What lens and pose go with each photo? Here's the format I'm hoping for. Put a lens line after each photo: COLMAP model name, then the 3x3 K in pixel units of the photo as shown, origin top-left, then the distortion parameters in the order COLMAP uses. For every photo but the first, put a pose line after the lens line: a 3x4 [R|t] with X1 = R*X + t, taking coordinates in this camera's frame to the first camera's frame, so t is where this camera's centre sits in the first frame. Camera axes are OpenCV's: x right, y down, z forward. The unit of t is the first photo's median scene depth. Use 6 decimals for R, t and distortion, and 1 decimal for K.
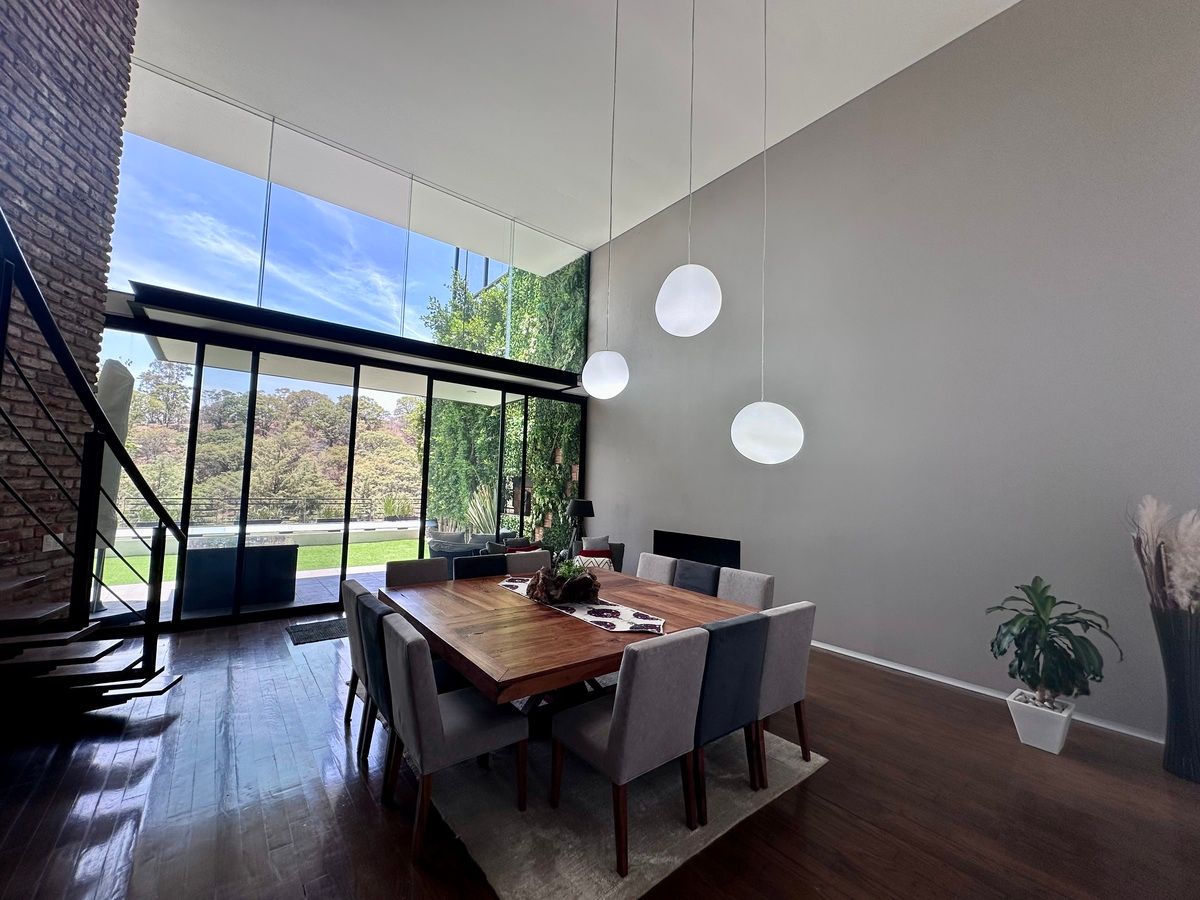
lens RADIAL K [[478.5, 0, 600.0], [0, 478.5, 450.0], [0, 0, 1]] dist [0.000601, -0.000056]
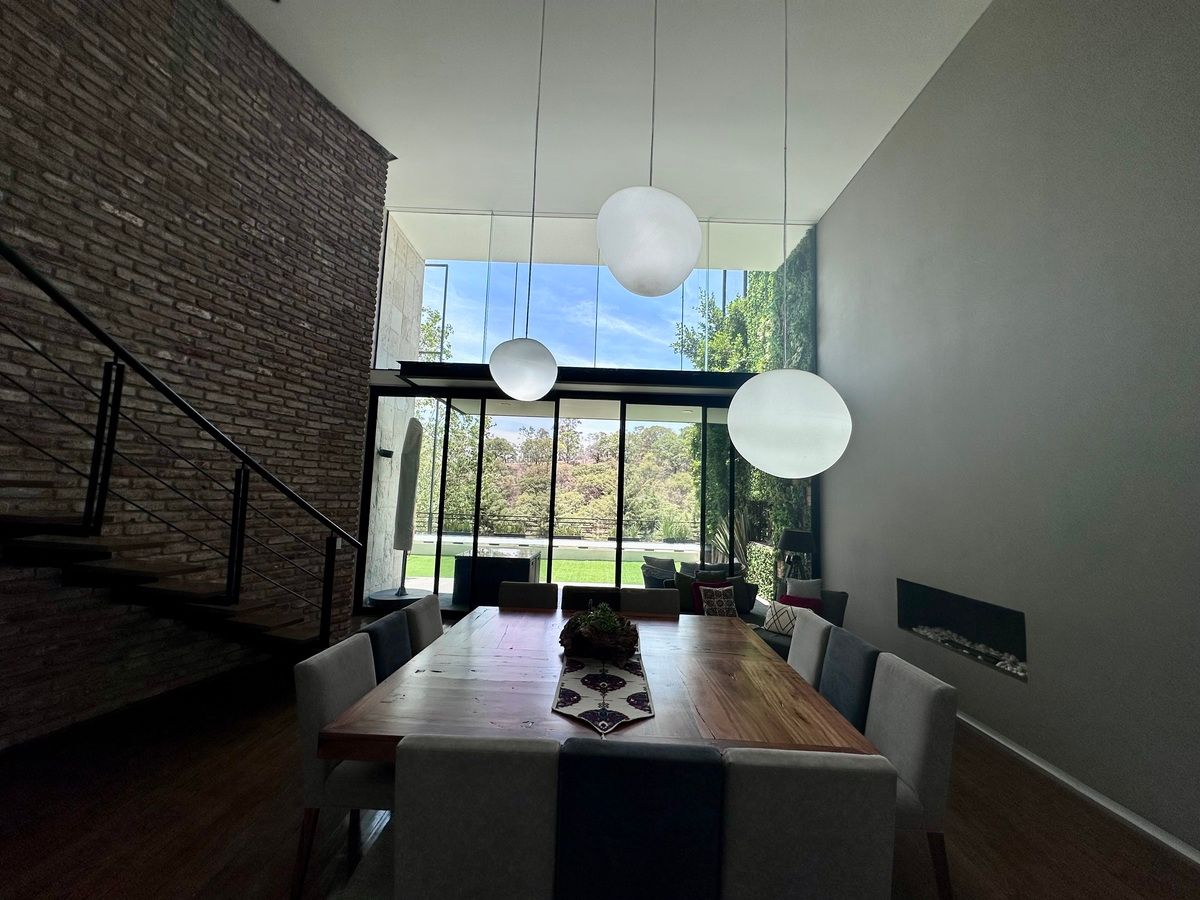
lens RADIAL K [[477.8, 0, 600.0], [0, 477.8, 450.0], [0, 0, 1]] dist [0.000032, -0.000016]
pose [[0.775947, -0.063343, -0.627610, 0.420849], [0.032239, 0.997627, -0.060829, 0.017799], [0.629974, 0.026966, 0.776148, 0.337066]]
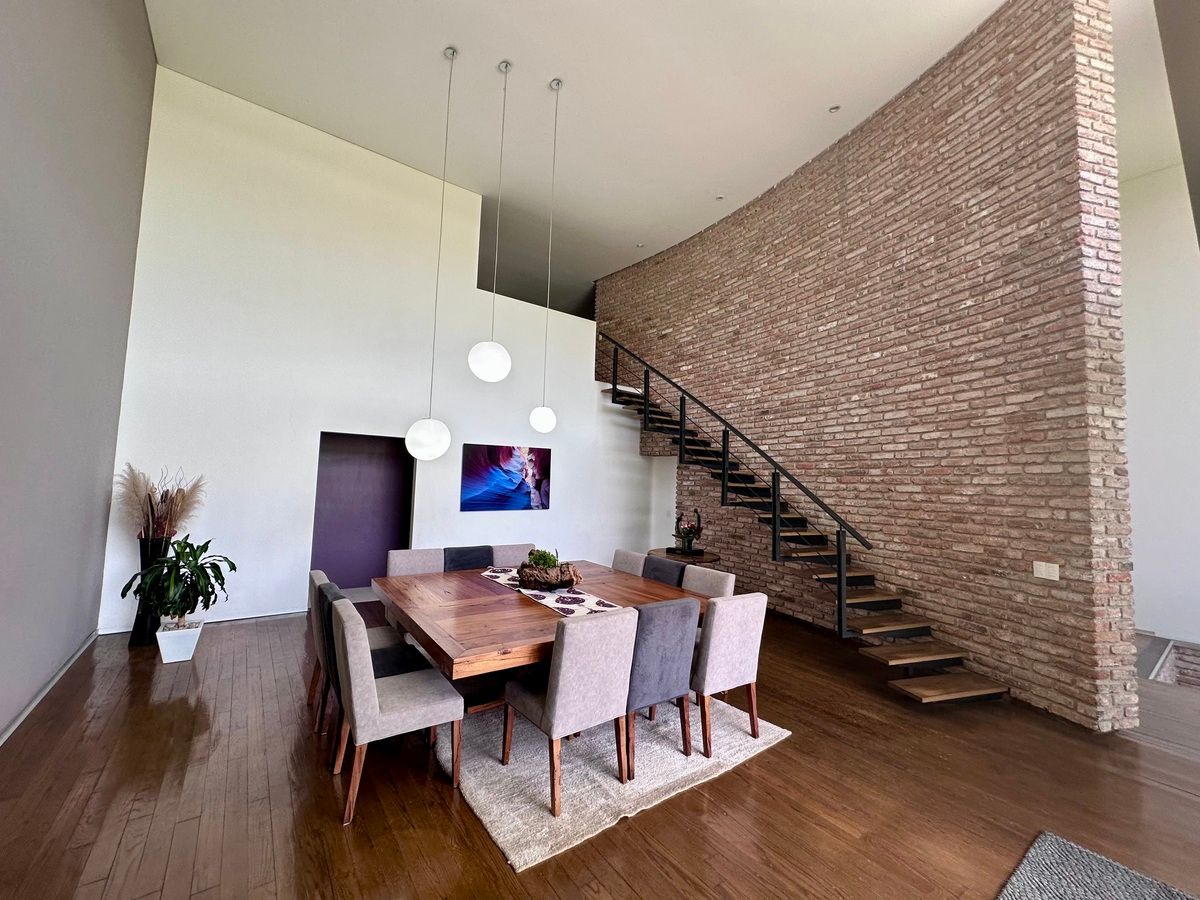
lens RADIAL K [[482.4, 0, 600.0], [0, 482.4, 450.0], [0, 0, 1]] dist [0.001800, 0.000061]
pose [[-0.997010, -0.061624, 0.046616, -0.206158], [-0.067529, 0.988121, -0.138046, 0.135581], [-0.037555, -0.140781, -0.989328, 1.963596]]
